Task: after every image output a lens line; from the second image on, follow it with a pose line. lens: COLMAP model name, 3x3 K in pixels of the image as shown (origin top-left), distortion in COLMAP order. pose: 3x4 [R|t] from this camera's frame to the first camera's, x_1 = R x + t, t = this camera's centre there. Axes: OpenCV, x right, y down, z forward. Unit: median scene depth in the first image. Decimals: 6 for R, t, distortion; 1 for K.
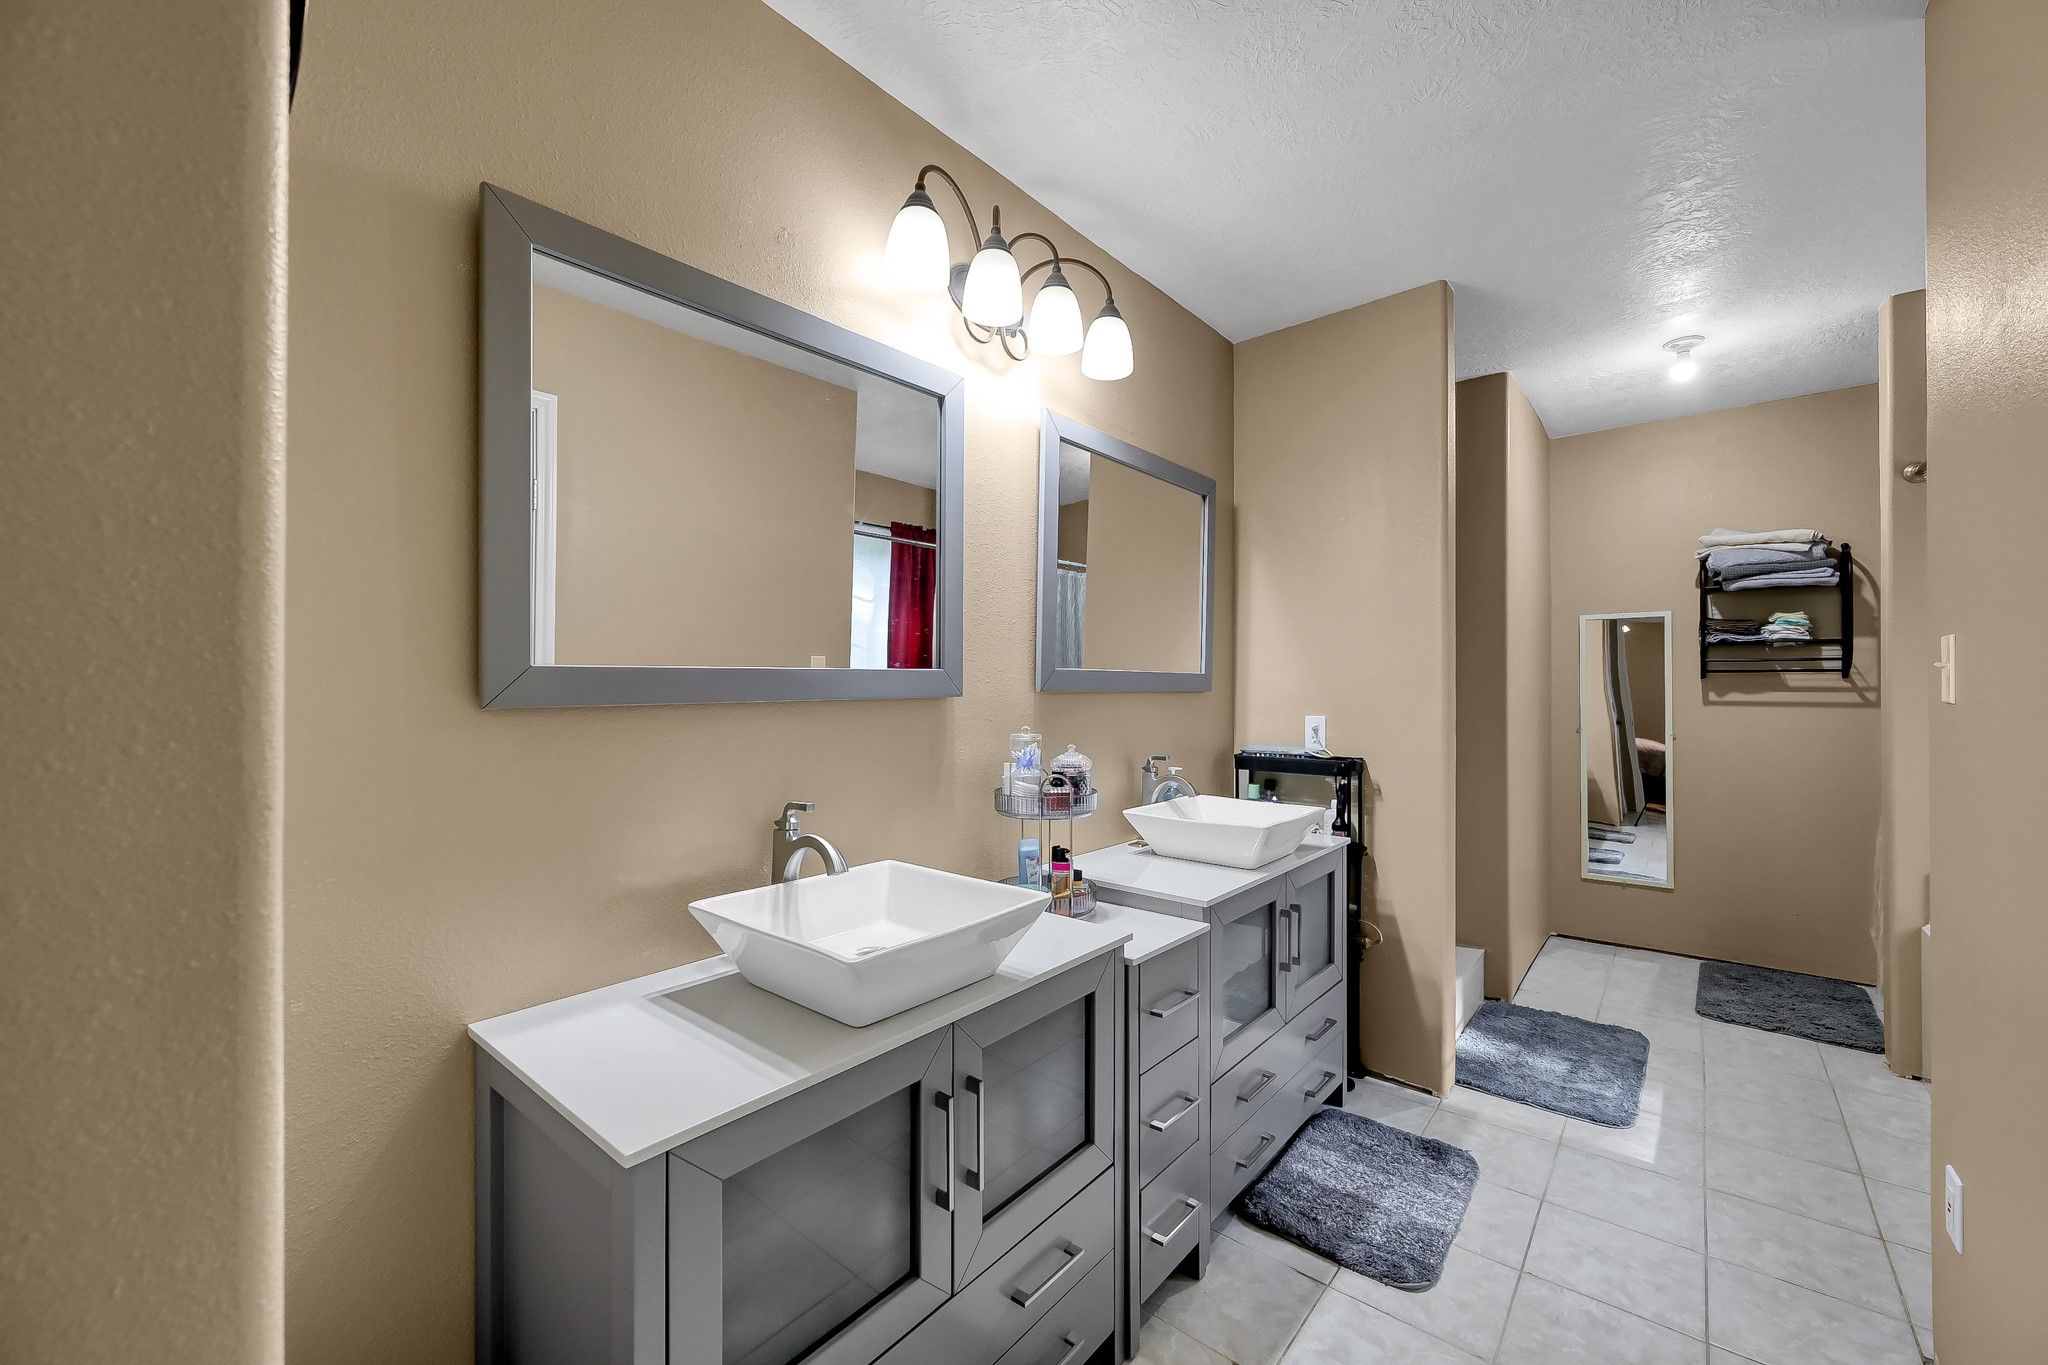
lens RADIAL K [[821.9, 0, 1008.0], [0, 821.9, 678.7], [0, 0, 1]] dist [-0.000062, 0.000148]
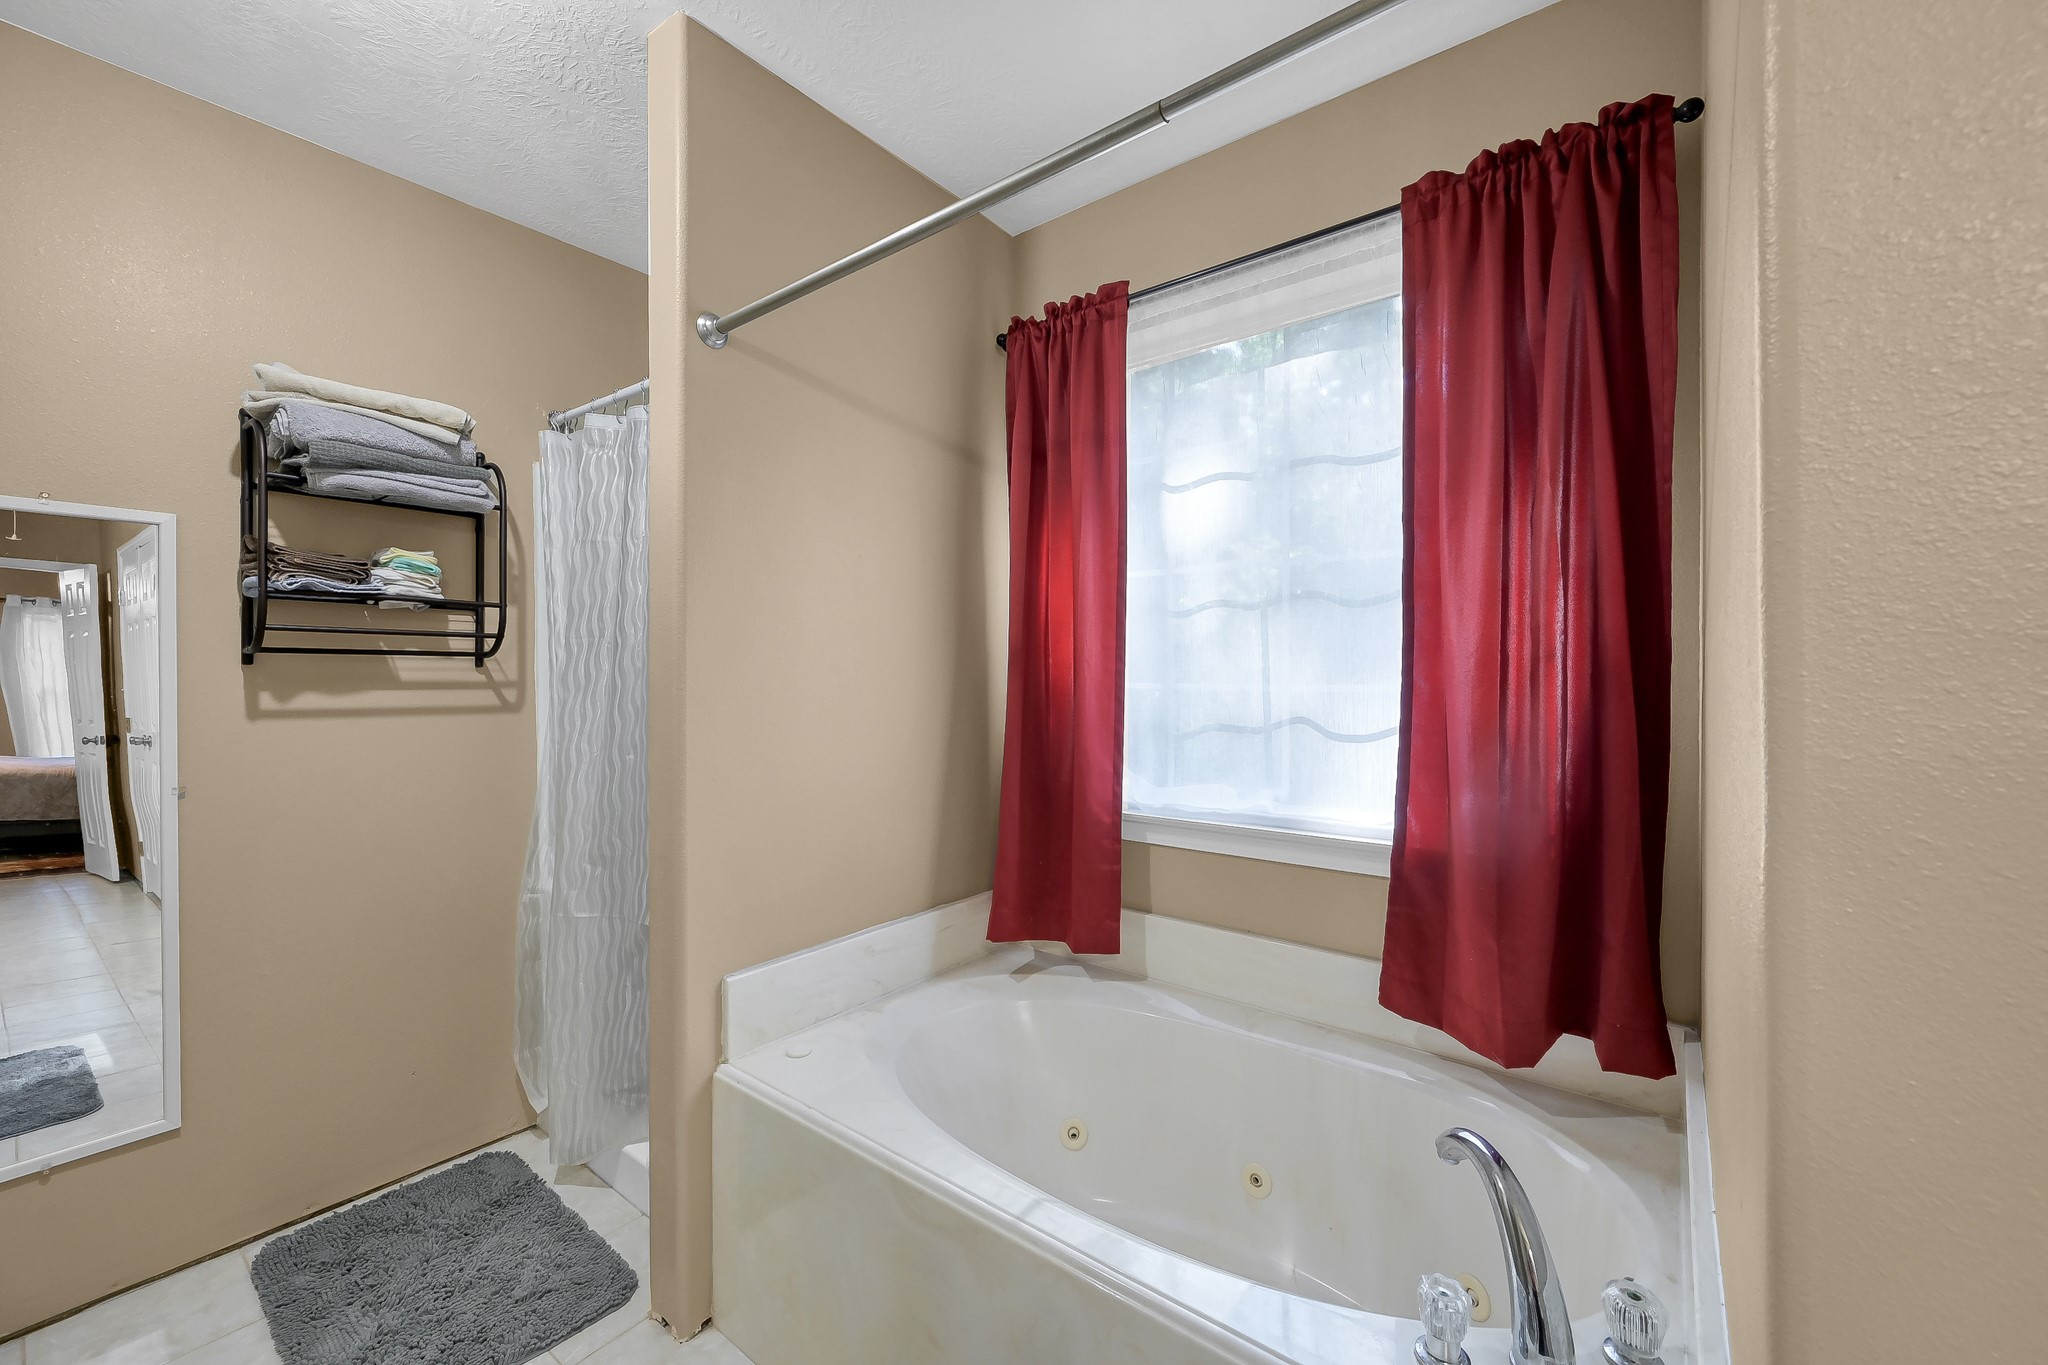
lens RADIAL K [[821.9, 0, 1008.0], [0, 821.9, 678.7], [0, 0, 1]] dist [-0.000062, 0.000148]
pose [[-0.033439, -0.001541, 0.999440, 0.367874], [-0.009517, 0.999954, 0.001223, 0.003586], [-0.999395, -0.009471, -0.033452, 0.602482]]
